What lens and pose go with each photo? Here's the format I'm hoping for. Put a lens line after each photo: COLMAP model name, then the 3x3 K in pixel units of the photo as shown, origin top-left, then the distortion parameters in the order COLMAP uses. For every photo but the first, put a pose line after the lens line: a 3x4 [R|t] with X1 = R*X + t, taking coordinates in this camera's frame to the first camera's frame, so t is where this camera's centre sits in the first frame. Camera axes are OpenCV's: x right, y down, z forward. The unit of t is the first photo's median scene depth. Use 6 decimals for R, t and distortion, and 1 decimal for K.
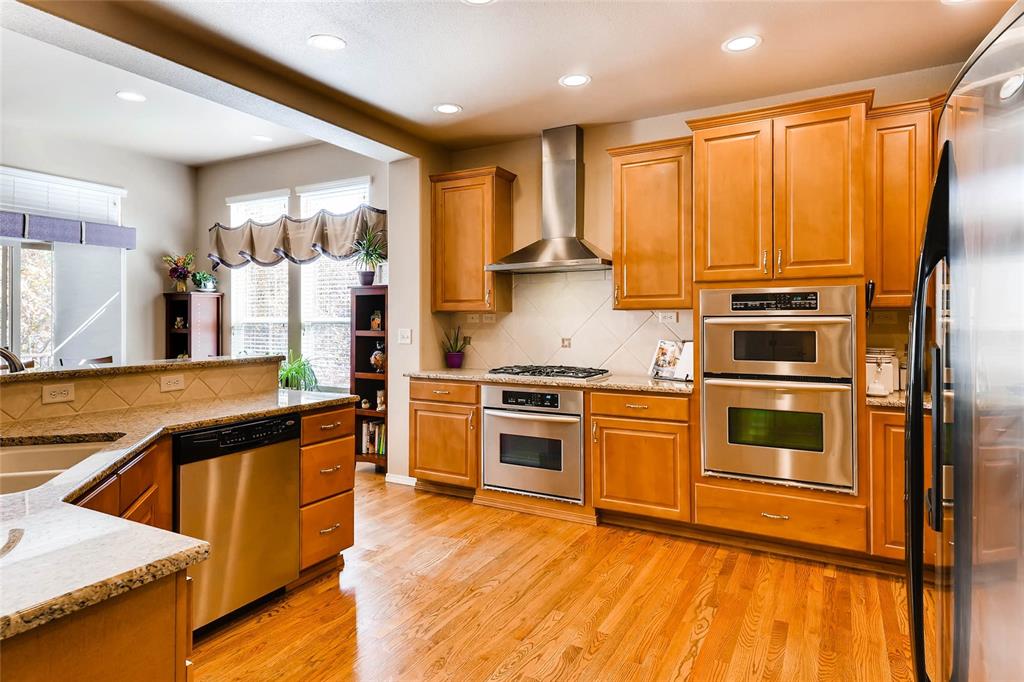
lens RADIAL K [[585.4, 0, 480.0], [0, 585.4, 318.2], [0, 0, 1]] dist [0.021700, -0.000991]
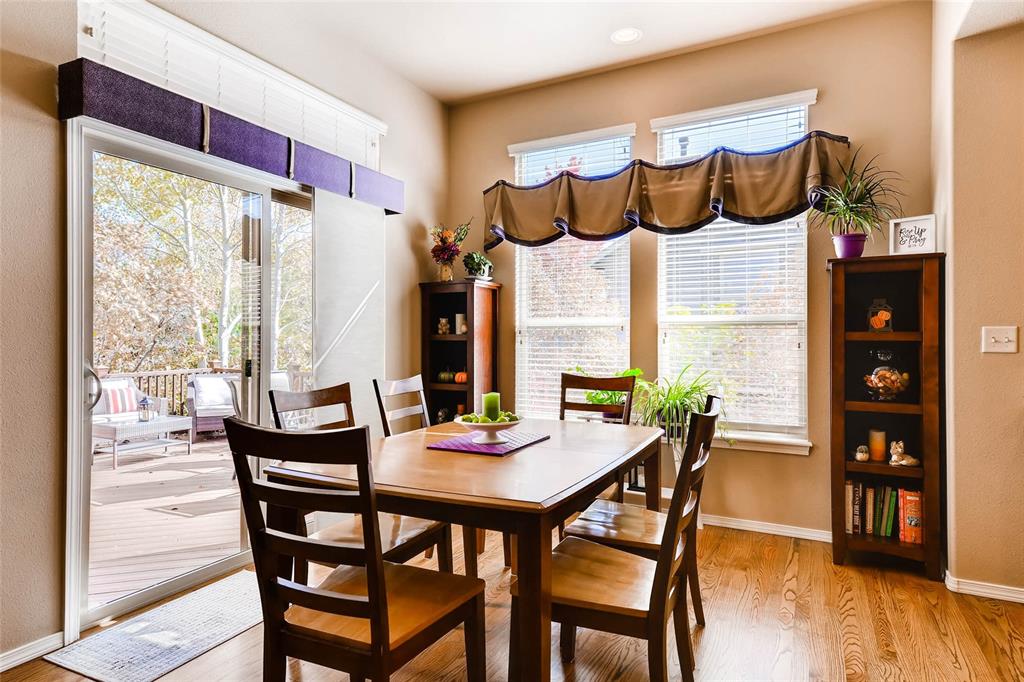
lens RADIAL K [[585.4, 0, 517.9], [0, 585.4, 337.4], [0, 0, 1]] dist [0.021700, -0.000991]
pose [[0.999159, 0.000317, 0.040992, -0.475069], [-0.000279, 1.000000, -0.000932, 0.022455], [-0.040992, 0.000920, 0.999159, 0.333263]]
